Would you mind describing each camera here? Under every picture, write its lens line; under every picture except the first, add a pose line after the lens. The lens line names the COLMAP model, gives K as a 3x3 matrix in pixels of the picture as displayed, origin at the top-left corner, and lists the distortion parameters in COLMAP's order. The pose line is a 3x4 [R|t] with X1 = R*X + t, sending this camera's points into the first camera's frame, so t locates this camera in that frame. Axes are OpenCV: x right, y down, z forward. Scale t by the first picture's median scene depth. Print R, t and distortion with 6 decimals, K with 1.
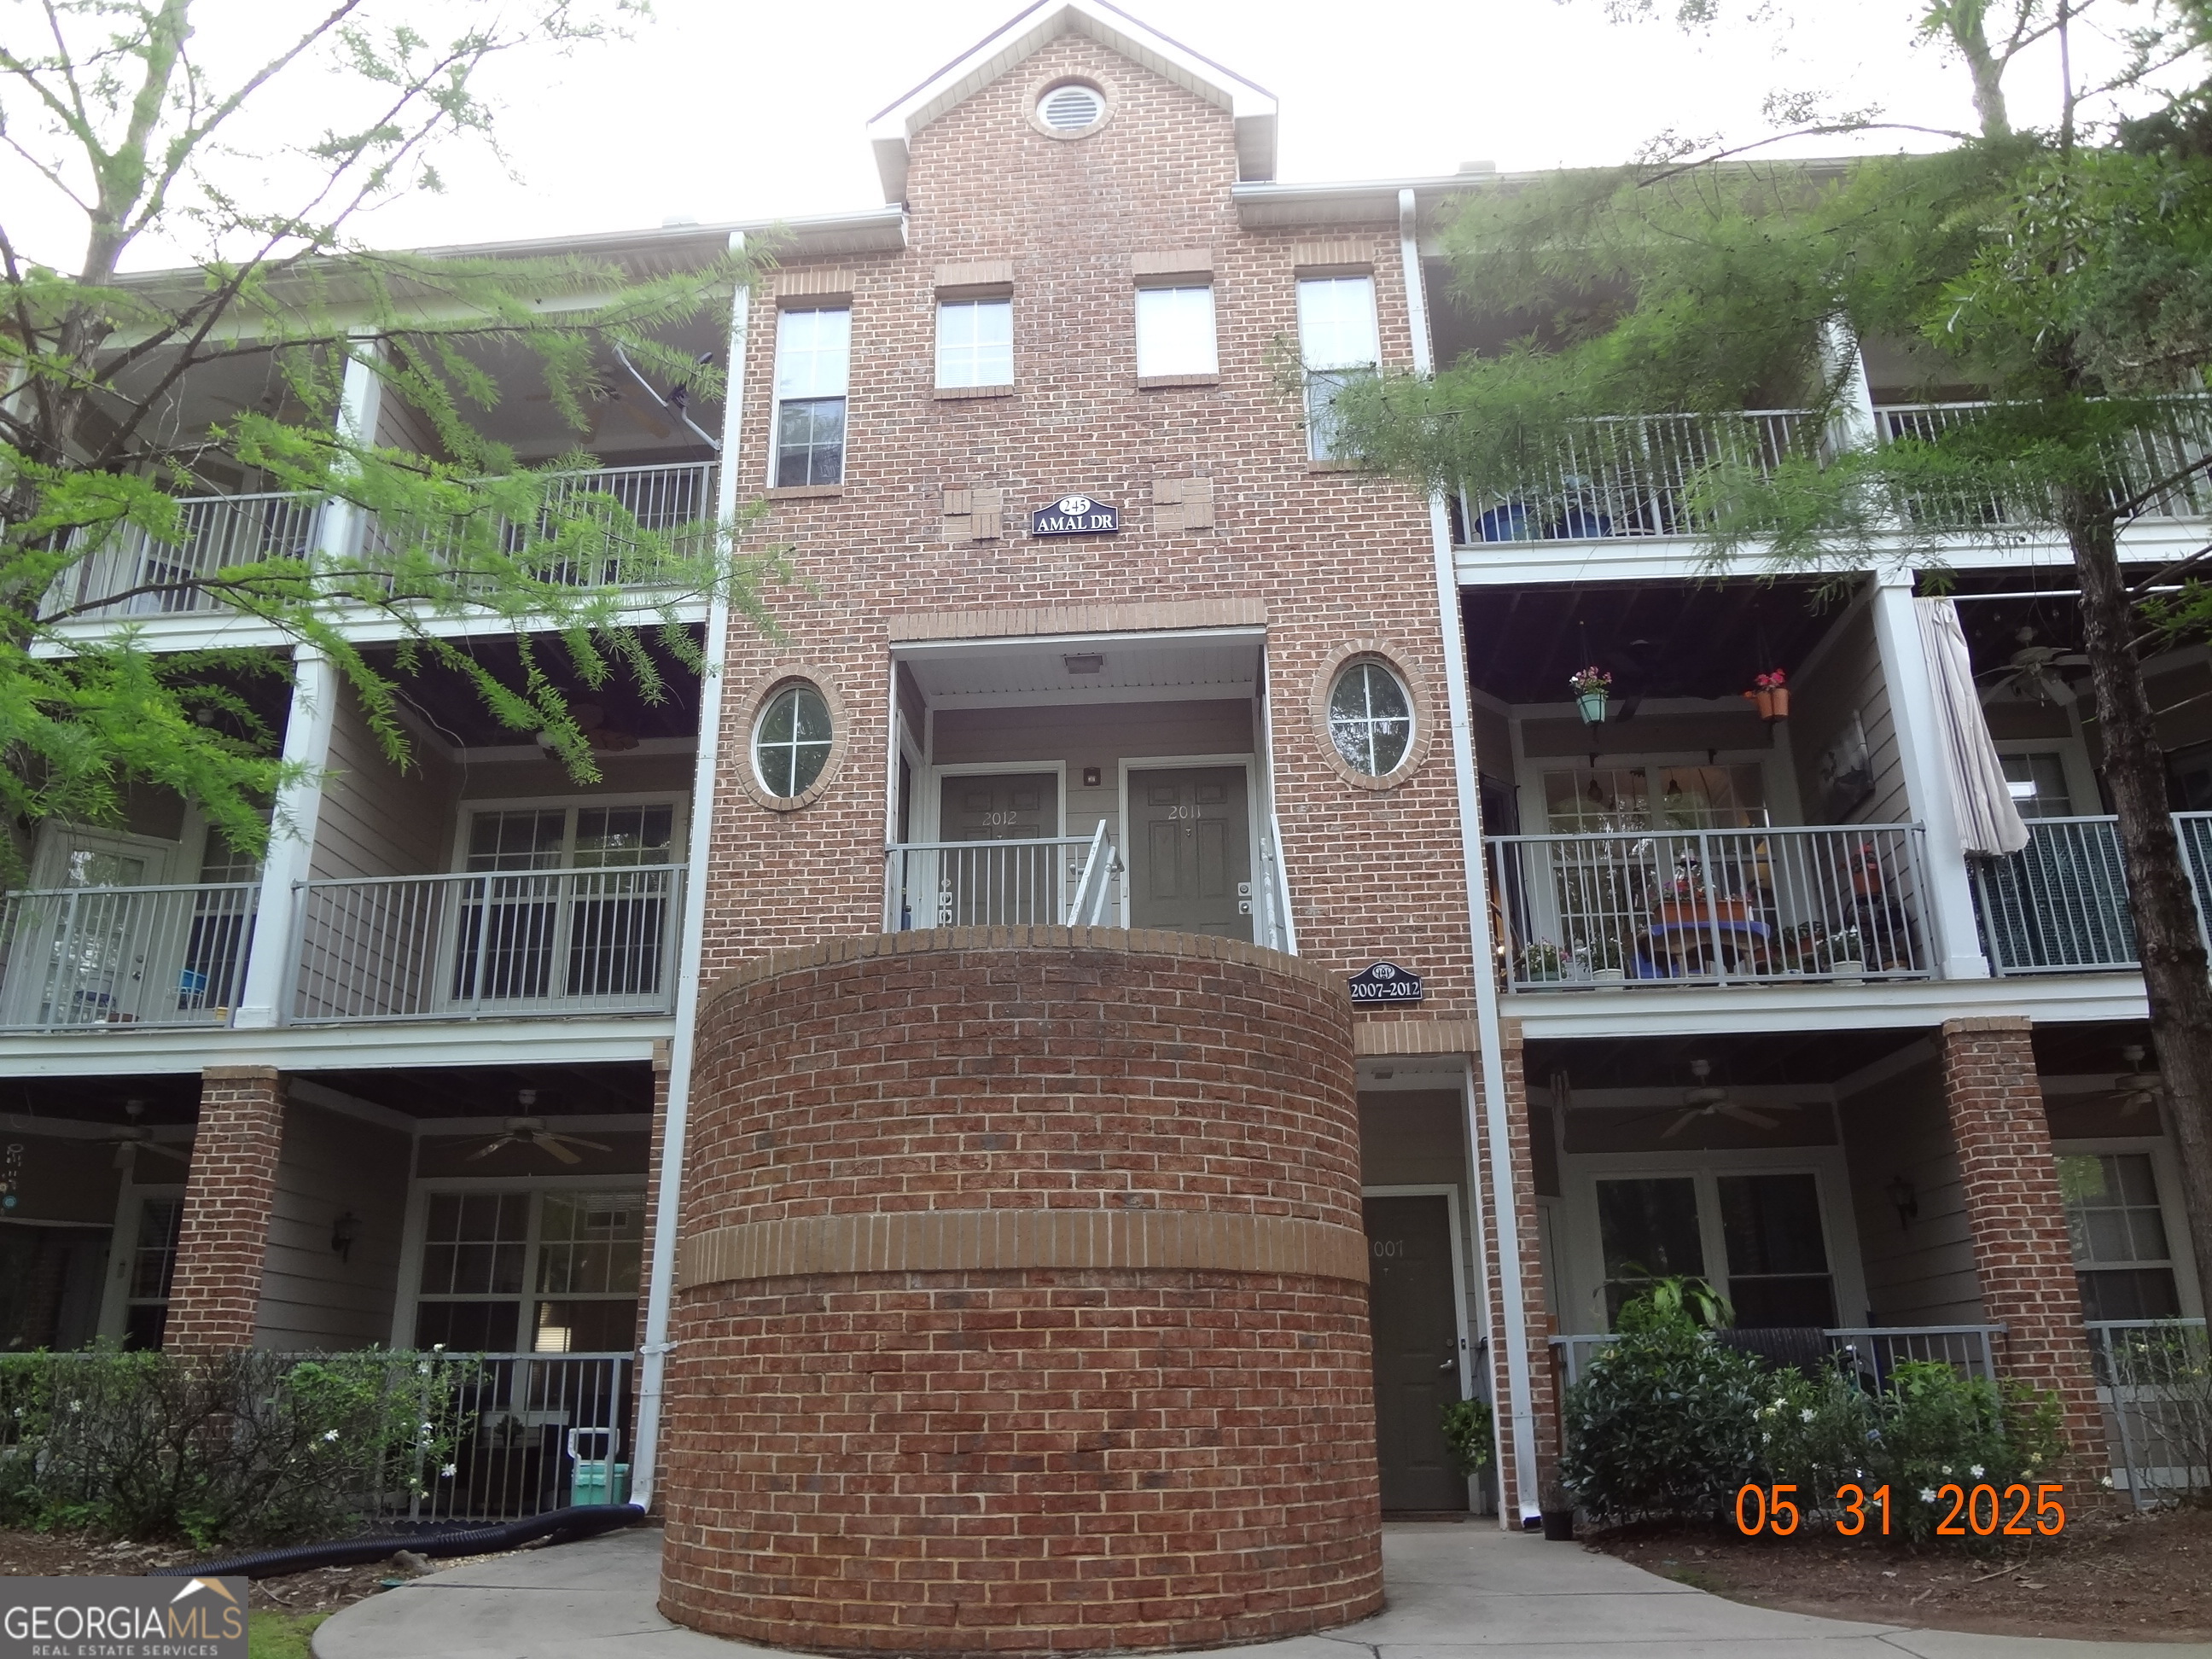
lens RADIAL K [[1638.0, 0, 1106.0], [0, 1638.0, 829.5], [0, 0, 1]] dist [-0.040358, 0.004697]
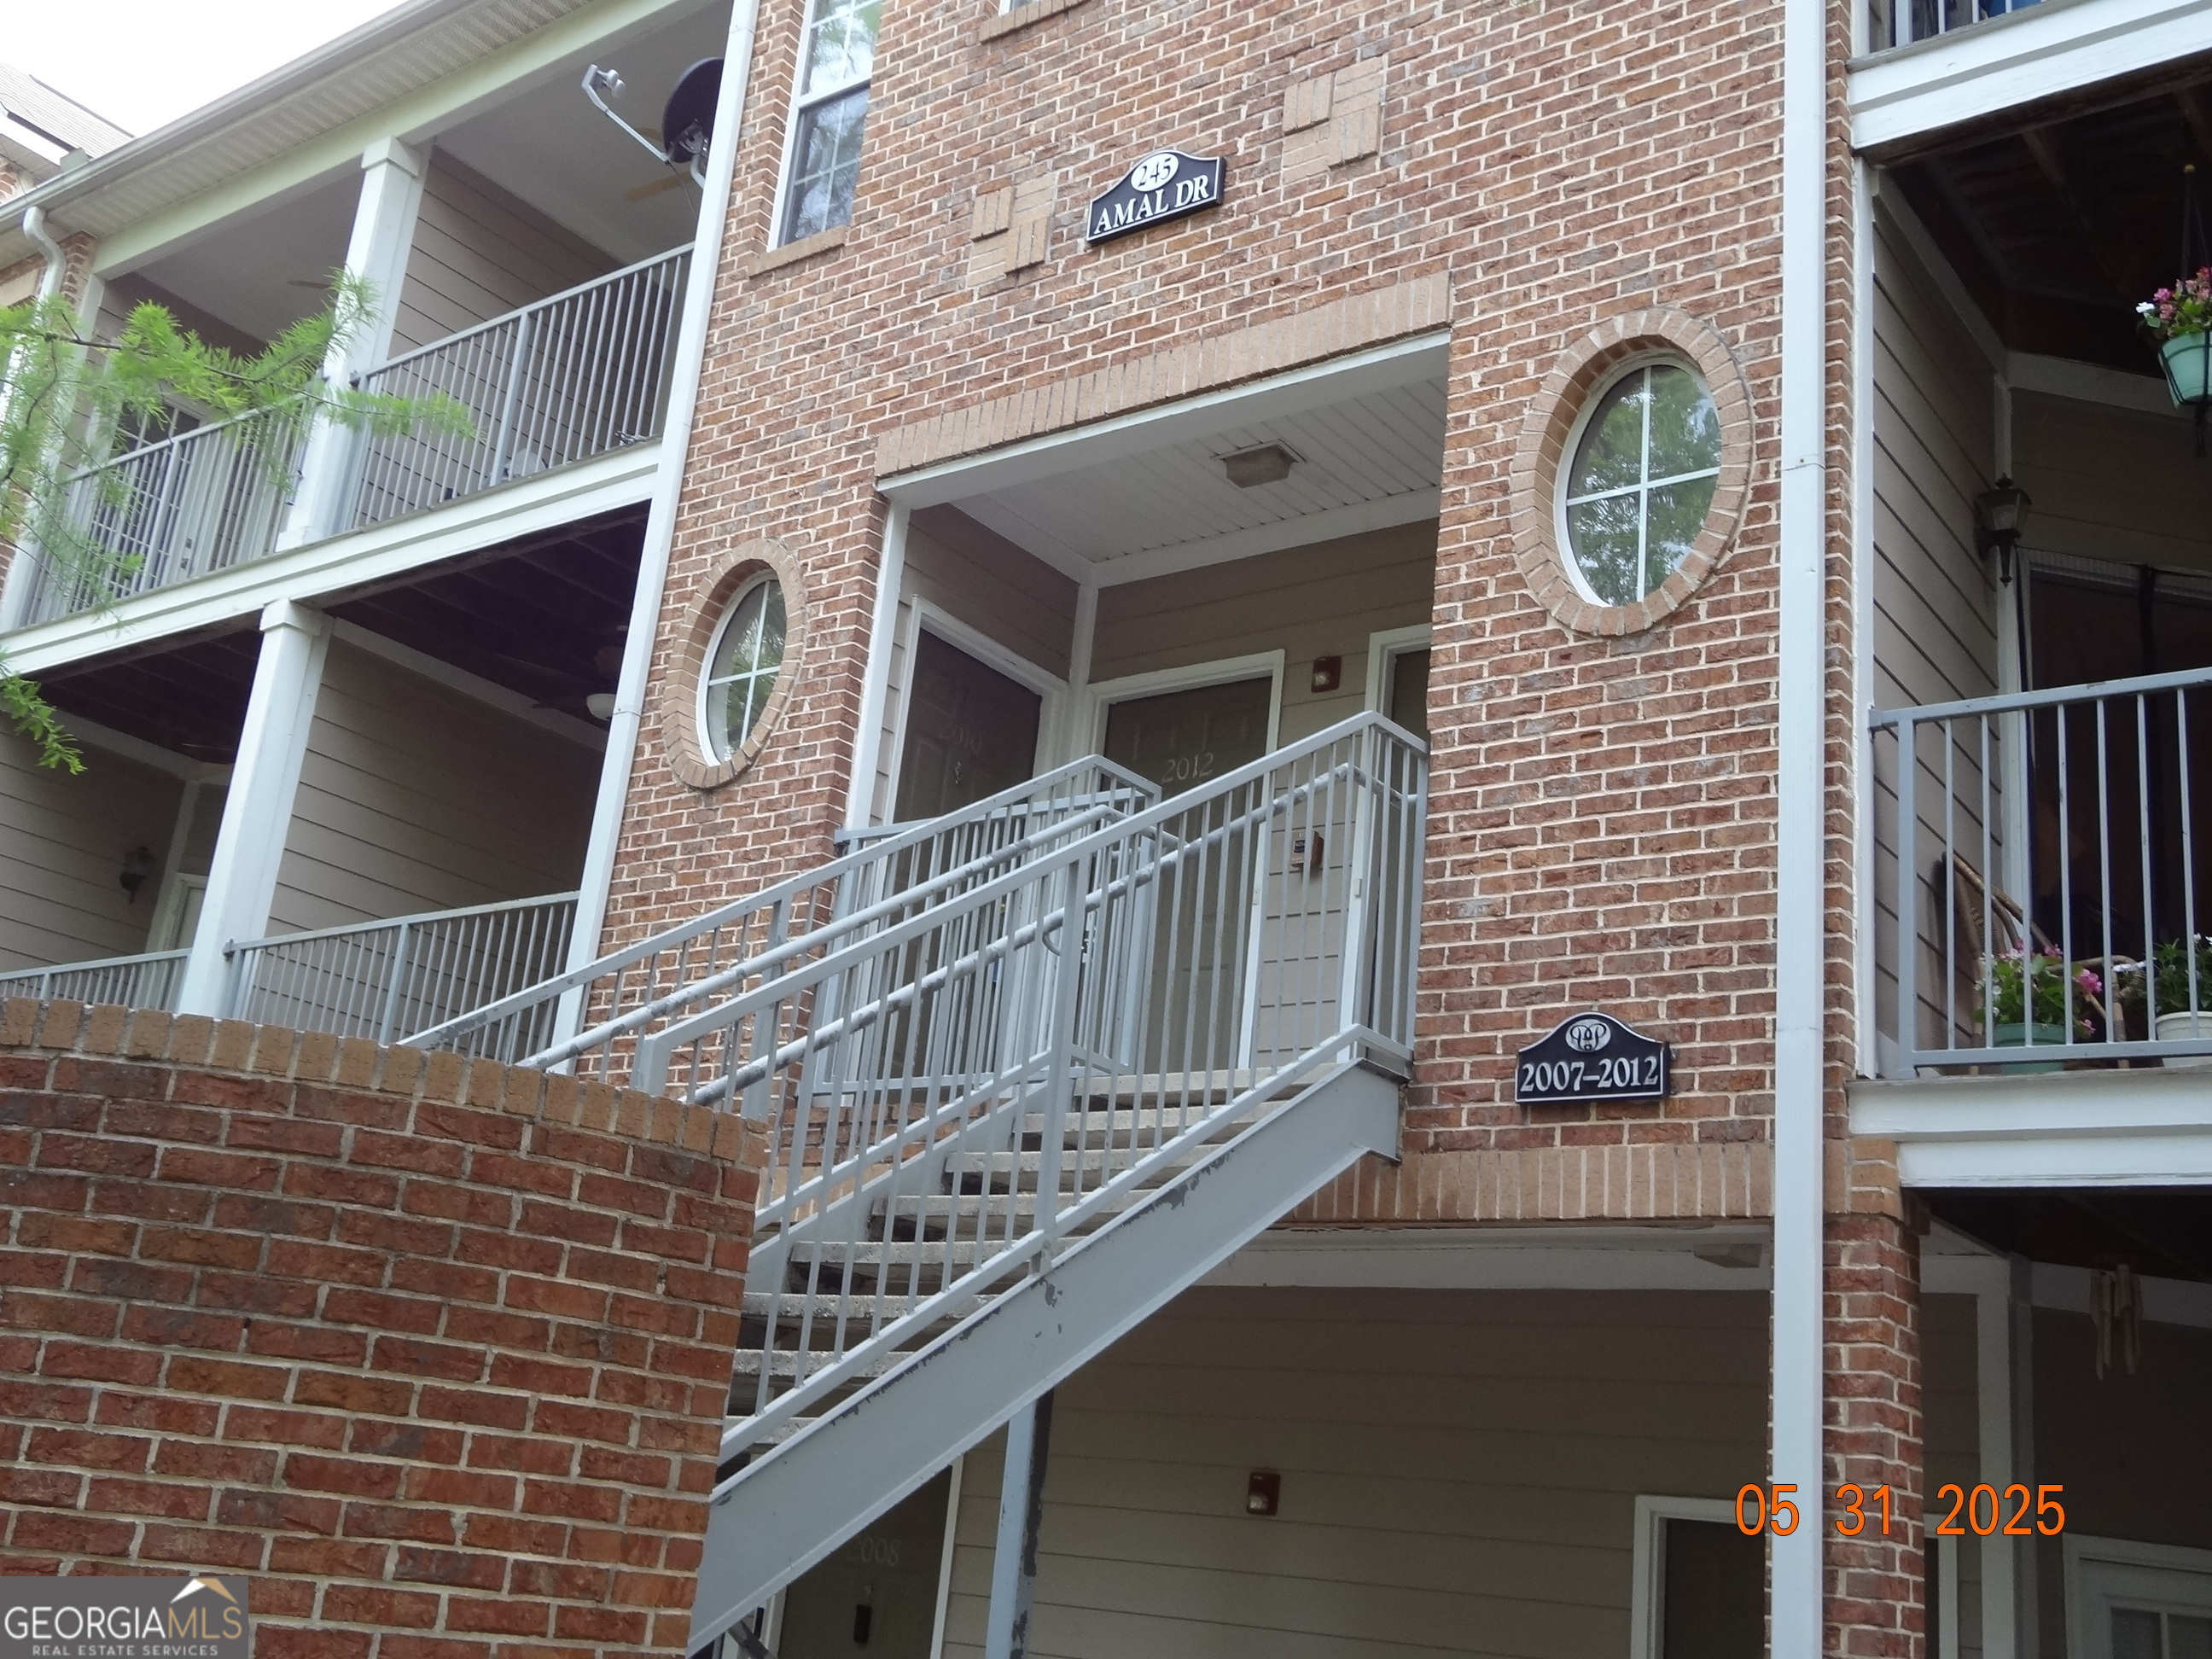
lens RADIAL K [[2348.9, 0, 1106.0], [0, 2348.9, 829.5], [0, 0, 1]] dist [0.020018, 0.031548]
pose [[0.838178, -0.073248, -0.540456, 0.380847], [0.073123, 0.997086, -0.021731, 0.032380], [0.540473, -0.021305, 0.841091, 0.355107]]
